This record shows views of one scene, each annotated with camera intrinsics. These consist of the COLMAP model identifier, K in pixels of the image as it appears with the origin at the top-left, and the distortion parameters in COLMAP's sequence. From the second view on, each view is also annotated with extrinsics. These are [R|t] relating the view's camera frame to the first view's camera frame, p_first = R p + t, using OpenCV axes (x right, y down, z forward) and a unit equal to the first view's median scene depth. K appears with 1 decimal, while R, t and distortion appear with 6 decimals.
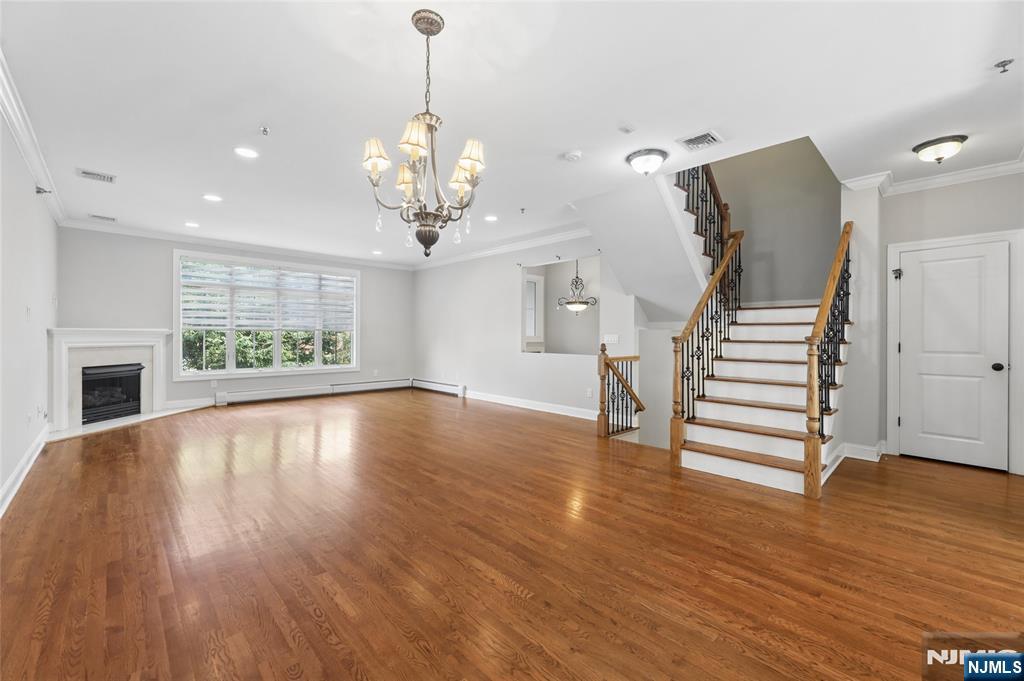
lens RADIAL K [[416.3, 0, 510.3], [0, 416.3, 333.9], [0, 0, 1]] dist [-0.000833, -0.000155]
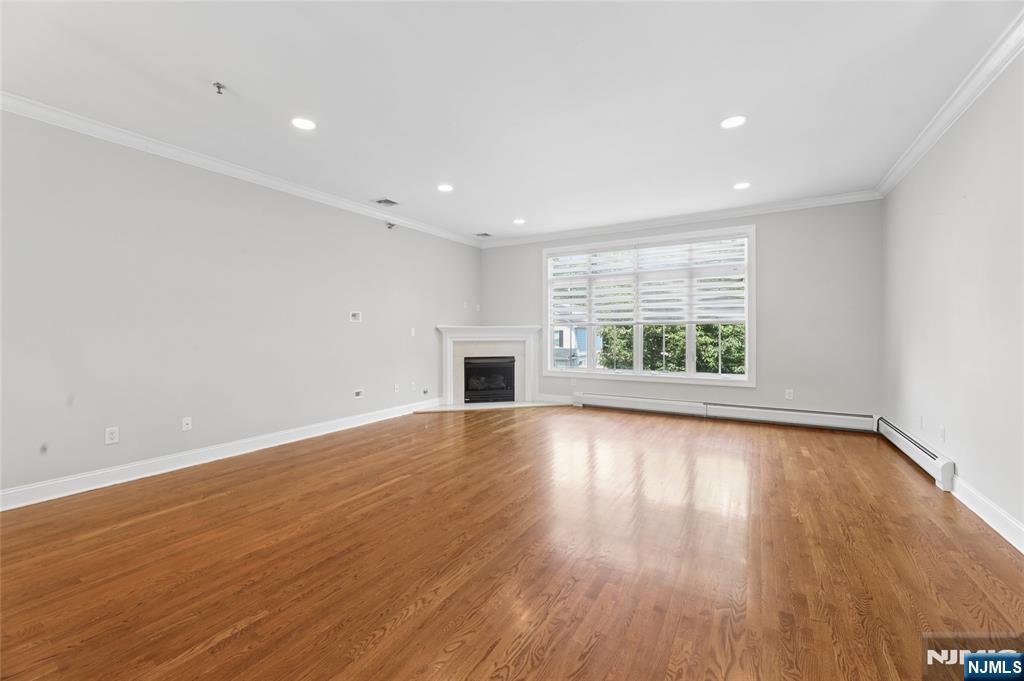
lens RADIAL K [[416.3, 0, 510.3], [0, 416.3, 333.9], [0, 0, 1]] dist [-0.000833, -0.000155]
pose [[0.267030, 0.003932, -0.963680, 0.222604], [0.009631, 0.999931, 0.006749, 0.002596], [0.963640, -0.011083, 0.266974, 0.805780]]
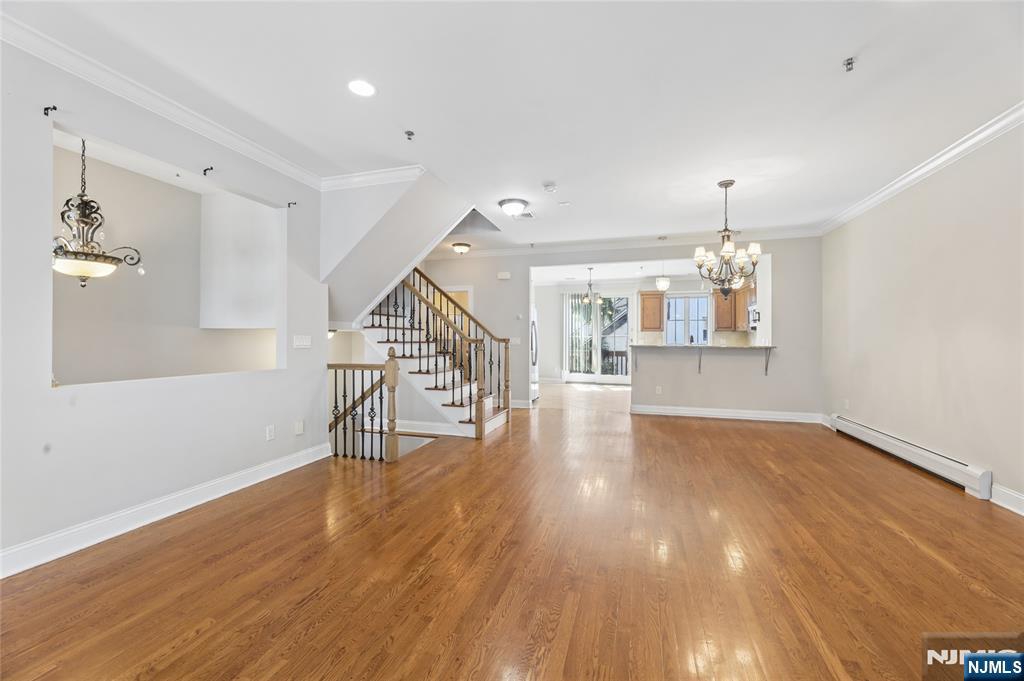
lens RADIAL K [[415.1, 0, 507.9], [0, 415.1, 342.5], [0, 0, 1]] dist [0.000814, -0.000011]
pose [[-0.488493, -0.013011, 0.872471, -0.566724], [-0.011962, 0.999895, 0.008214, 0.004965], [-0.872486, -0.006424, -0.488597, 1.138000]]
